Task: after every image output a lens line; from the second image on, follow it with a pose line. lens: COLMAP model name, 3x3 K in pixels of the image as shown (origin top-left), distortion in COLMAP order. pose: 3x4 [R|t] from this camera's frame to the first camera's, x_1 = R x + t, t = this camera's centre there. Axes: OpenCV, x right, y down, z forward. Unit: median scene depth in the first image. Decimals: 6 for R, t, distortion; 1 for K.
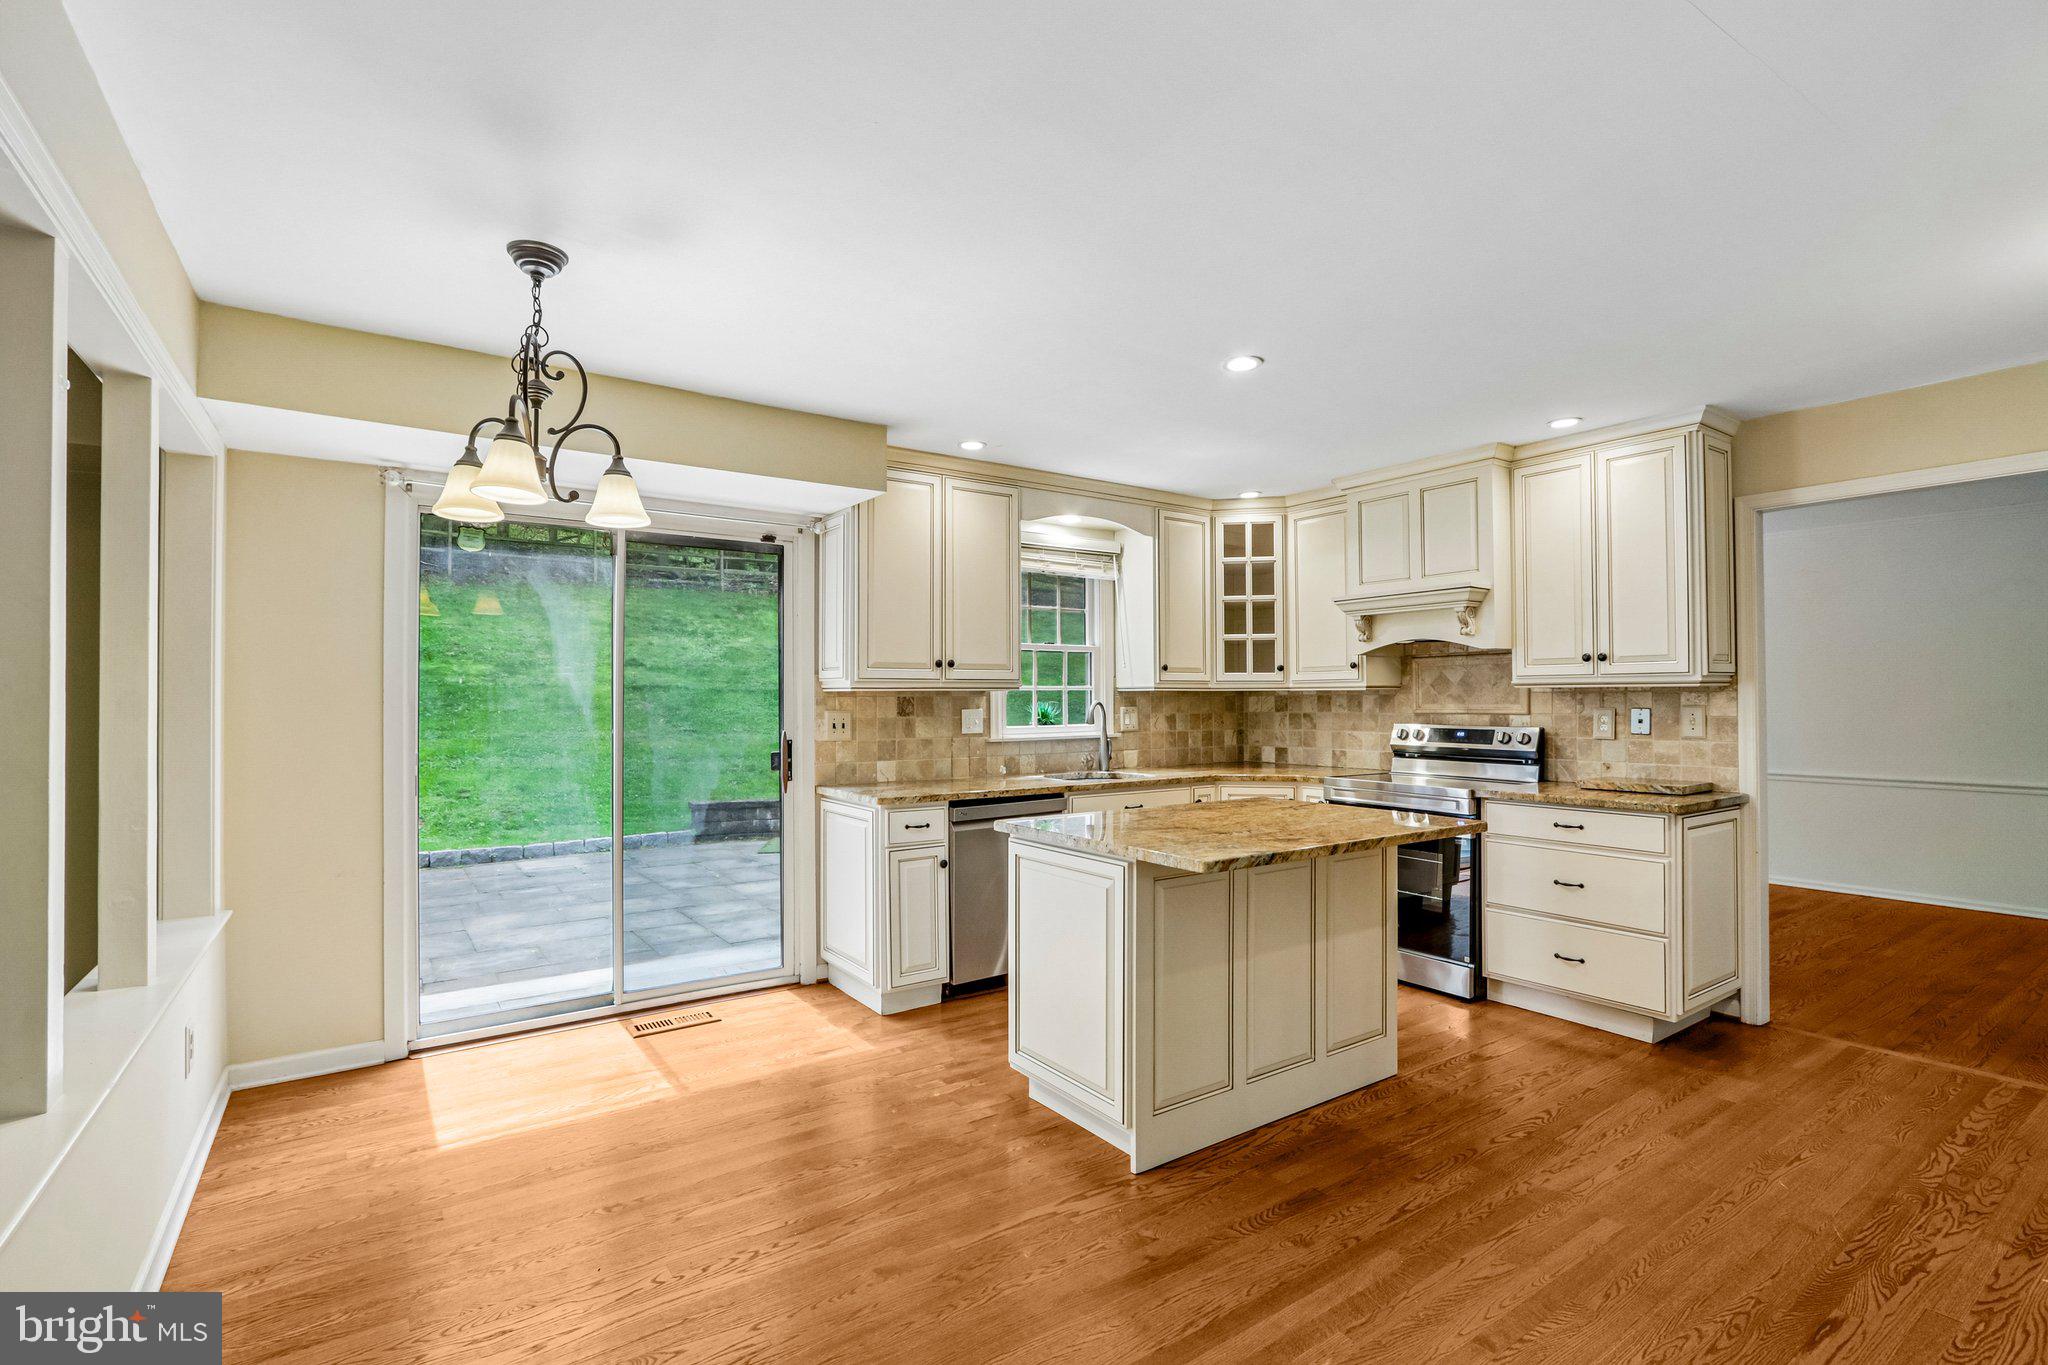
lens RADIAL K [[941.4, 0, 1018.4], [0, 941.4, 693.4], [0, 0, 1]] dist [-0.014466, 0.000123]
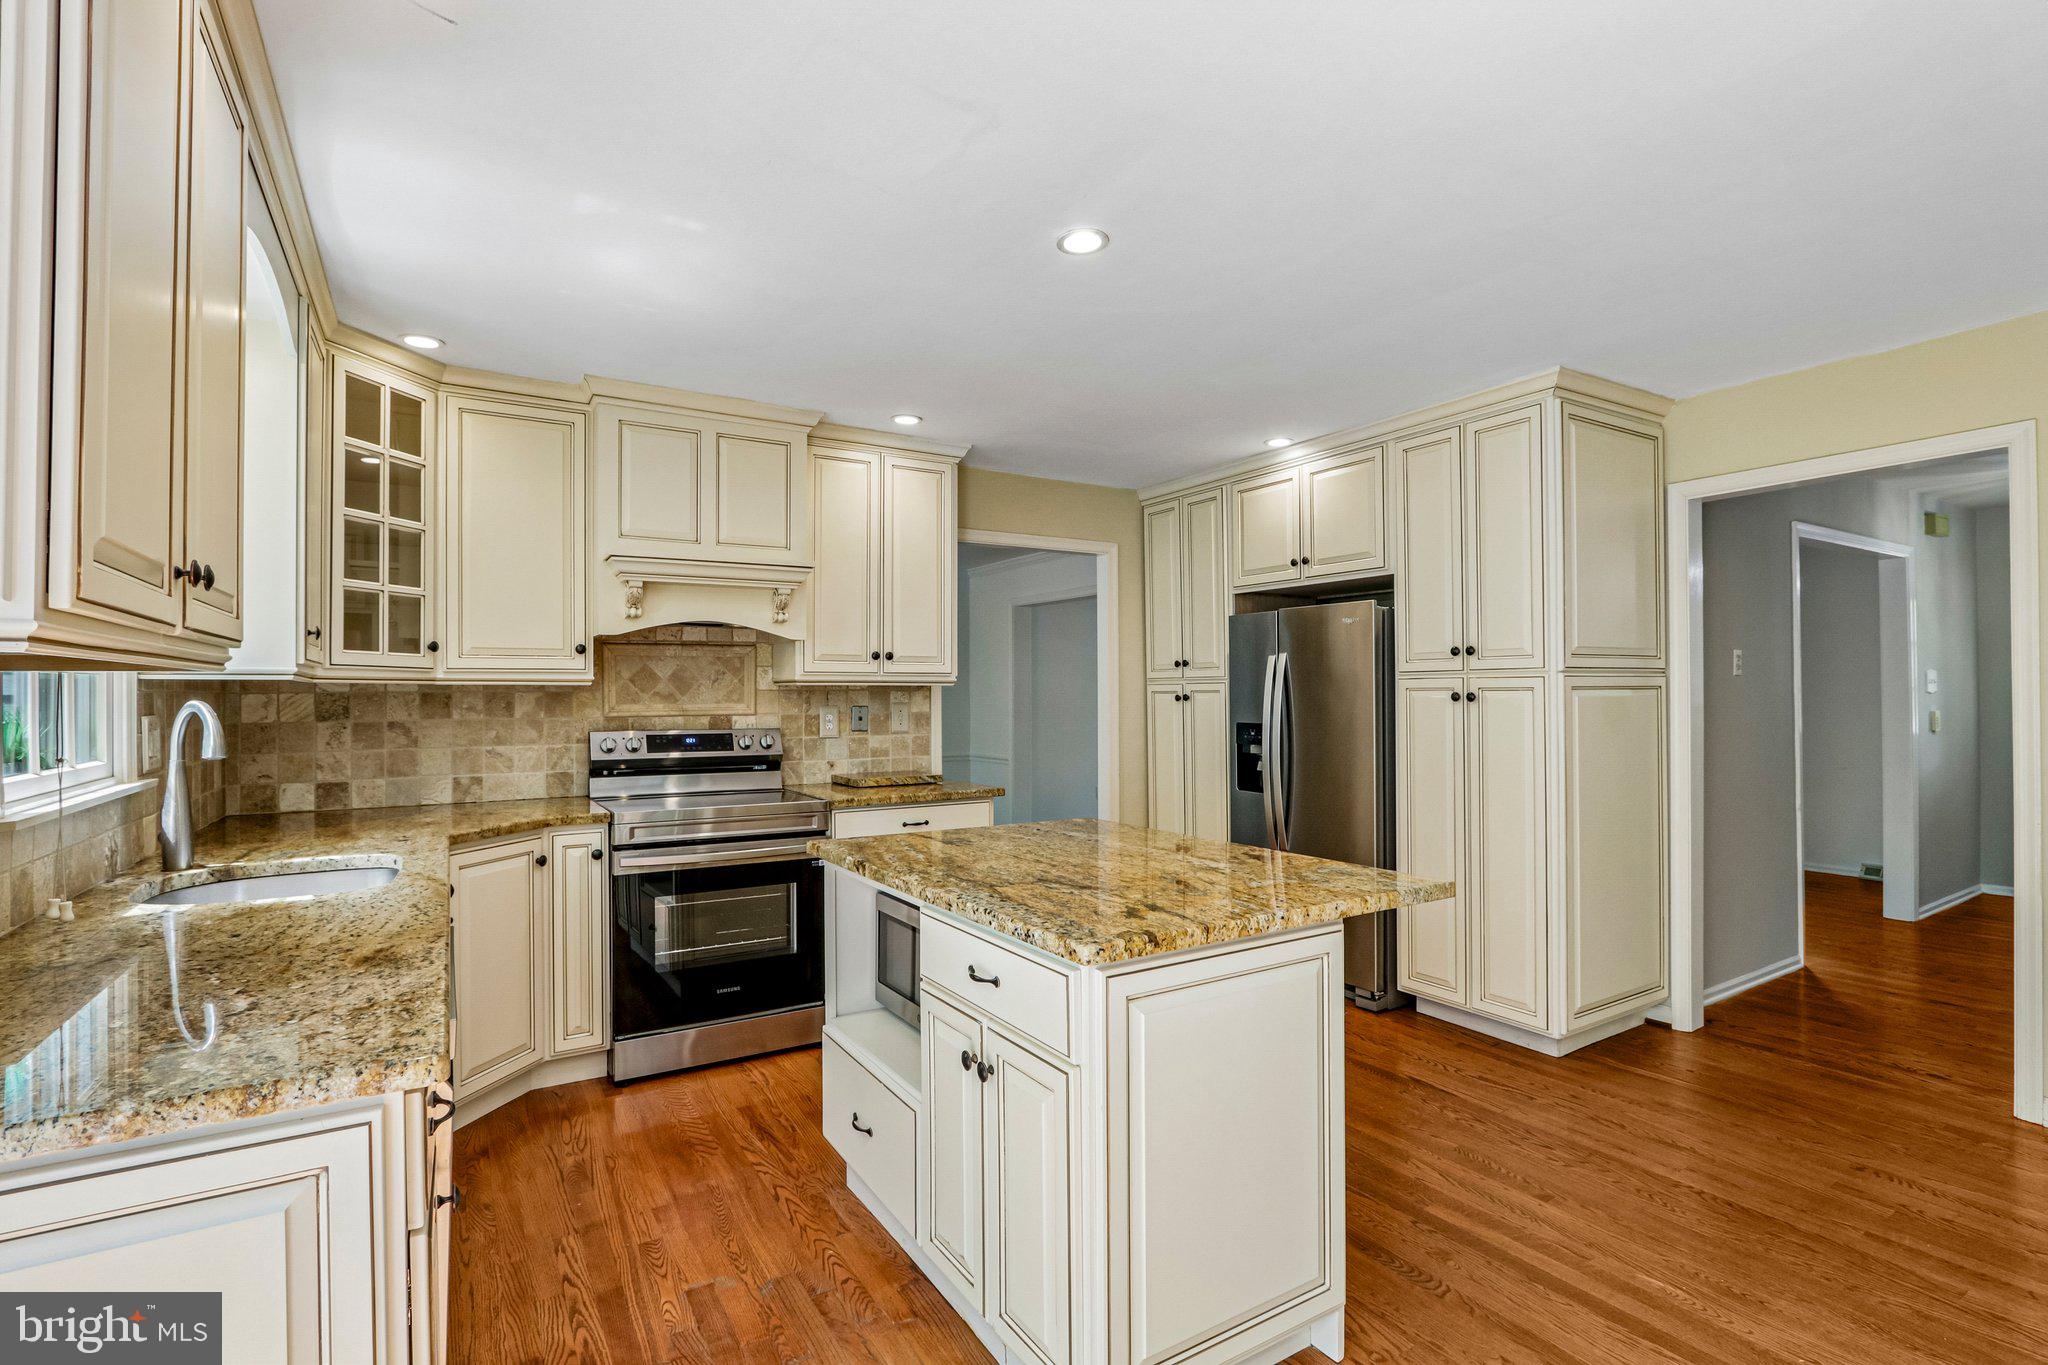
lens RADIAL K [[941.4, 0, 1025.6], [0, 941.4, 689.6], [0, 0, 1]] dist [-0.014466, 0.000123]
pose [[0.051879, 0.008567, 0.998617, -0.337518], [-0.002449, 0.999961, -0.008451, 0.005040], [-0.998650, -0.002008, 0.051898, 0.675050]]
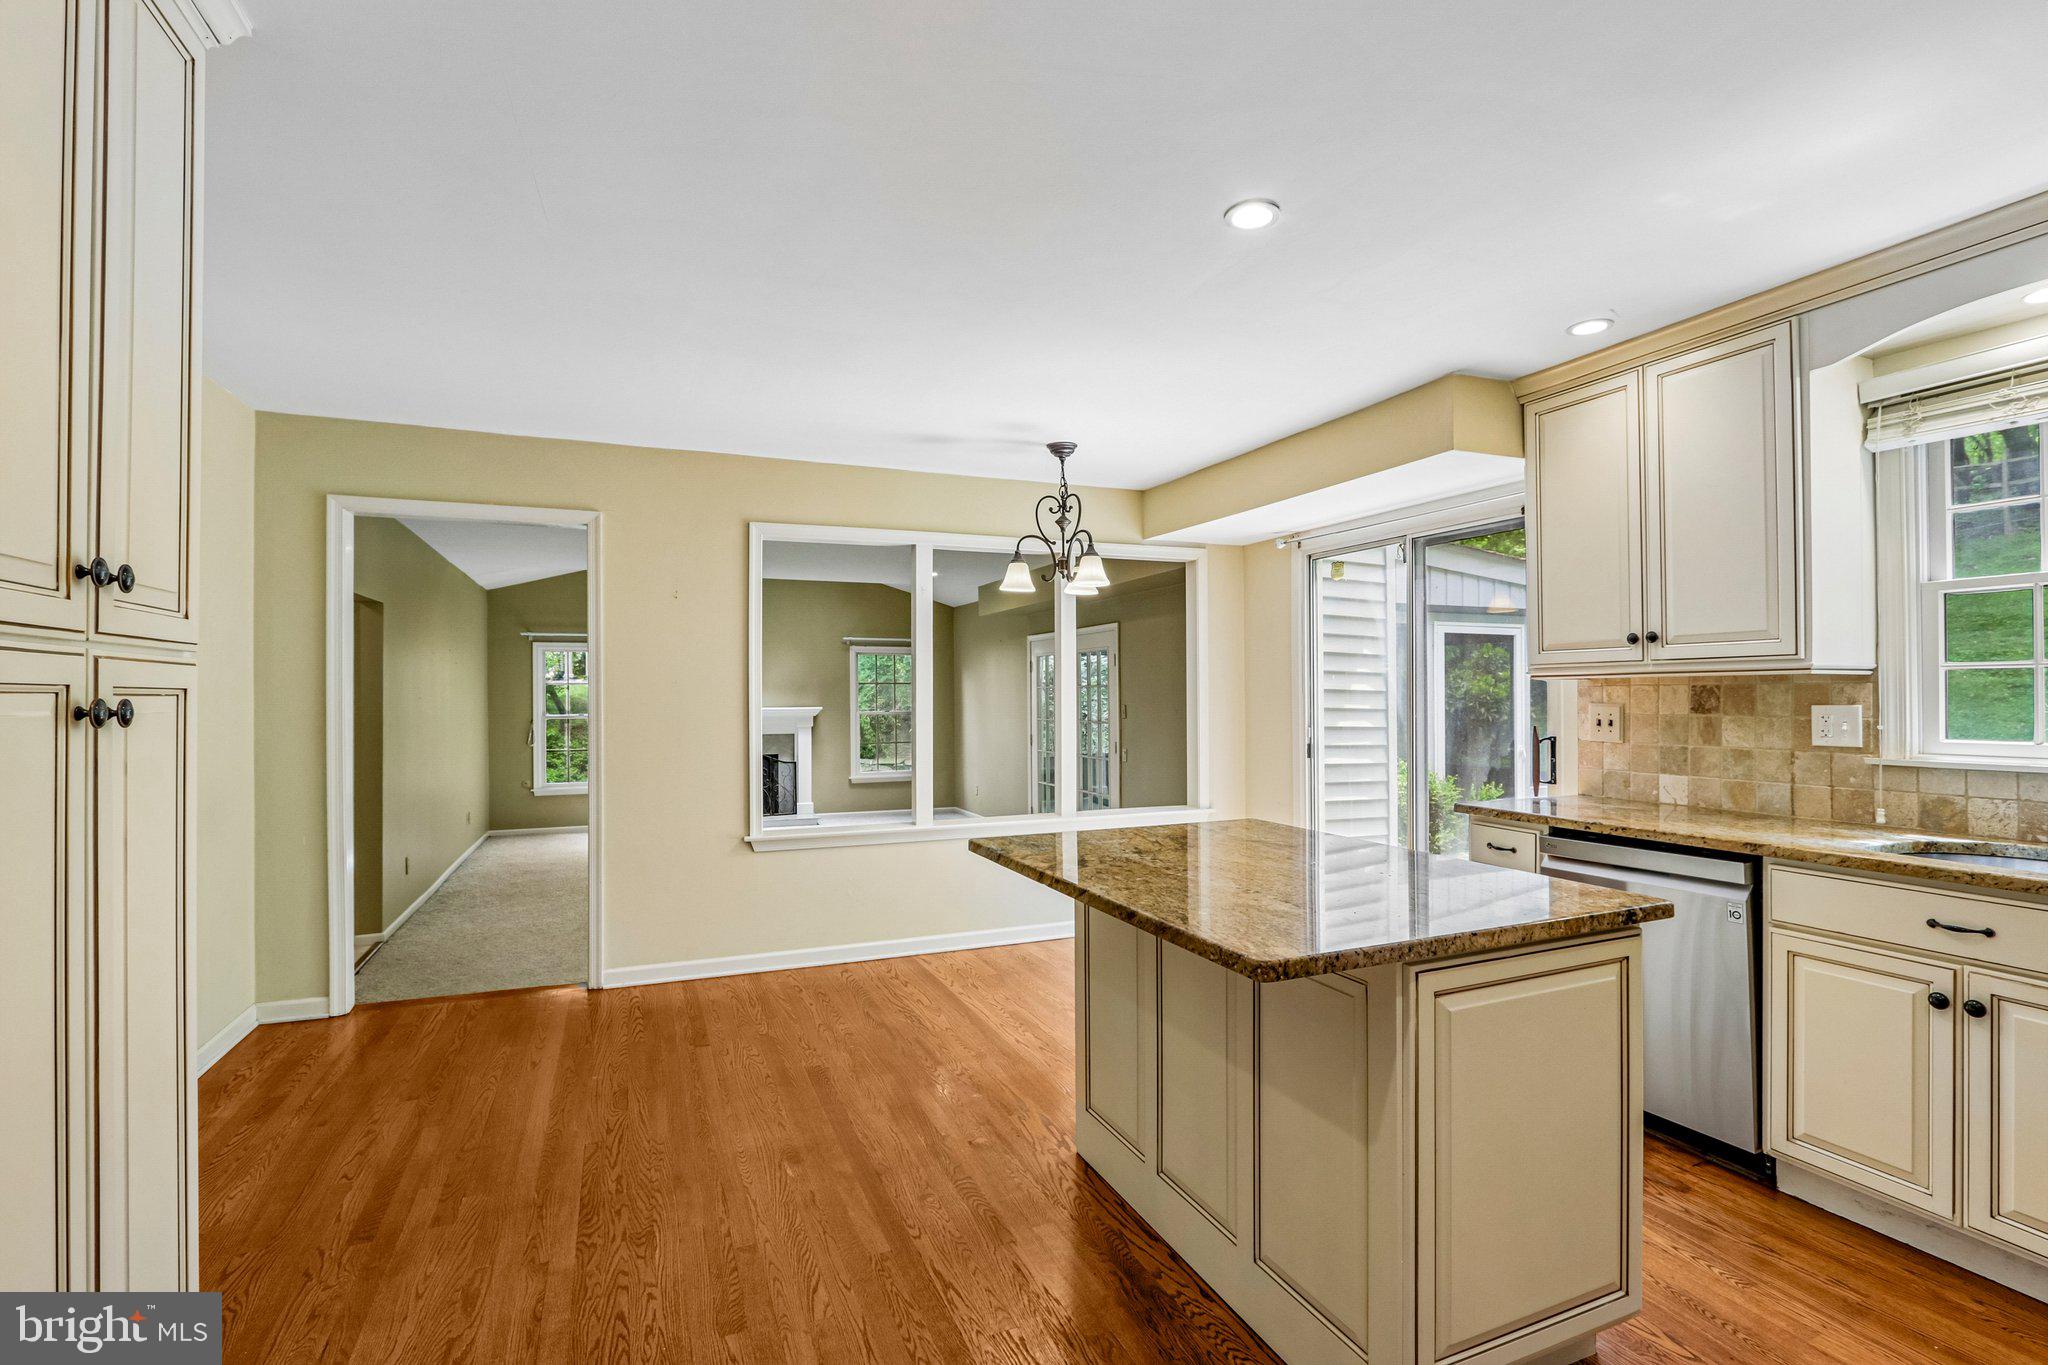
lens RADIAL K [[941.4, 0, 1017.1], [0, 941.4, 684.6], [0, 0, 1]] dist [-0.014466, 0.000123]
pose [[-0.212928, -0.005429, -0.977053, 0.626976], [0.013451, 0.999874, -0.008487, 0.002183], [0.976975, -0.014949, -0.212828, 0.630967]]
